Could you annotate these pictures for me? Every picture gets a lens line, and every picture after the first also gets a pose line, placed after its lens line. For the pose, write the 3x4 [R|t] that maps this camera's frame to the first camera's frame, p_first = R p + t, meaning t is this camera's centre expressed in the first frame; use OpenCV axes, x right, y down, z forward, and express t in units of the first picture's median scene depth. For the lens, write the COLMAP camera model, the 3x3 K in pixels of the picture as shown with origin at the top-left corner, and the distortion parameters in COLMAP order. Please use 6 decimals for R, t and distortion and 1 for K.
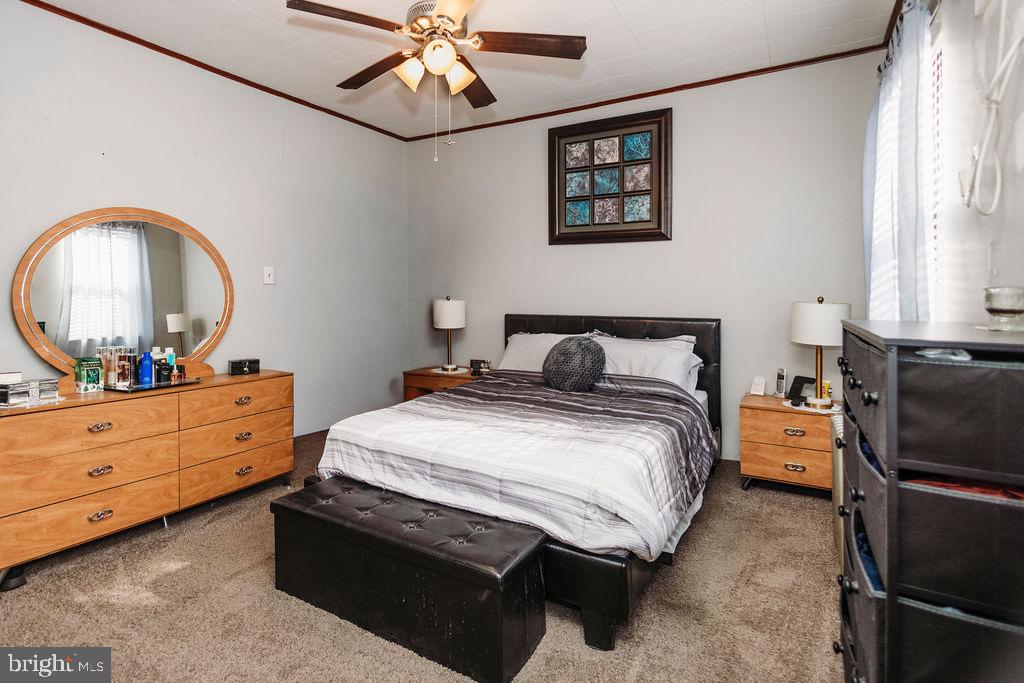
lens RADIAL K [[476.3, 0, 510.9], [0, 476.3, 337.6], [0, 0, 1]] dist [-0.001321, -0.000333]
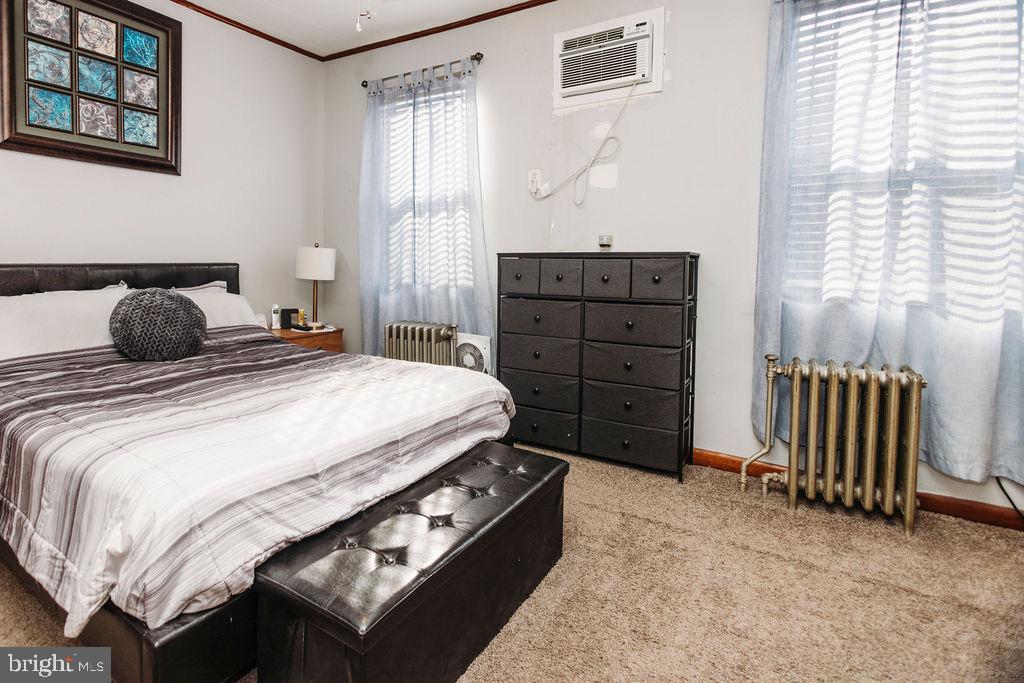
lens RADIAL K [[476.3, 0, 510.9], [0, 476.3, 337.6], [0, 0, 1]] dist [-0.001321, -0.000333]
pose [[0.042981, -0.180842, 0.982573, -0.567099], [0.060062, 0.982170, 0.178140, -0.028348], [-0.997269, 0.051358, 0.053076, 0.350795]]
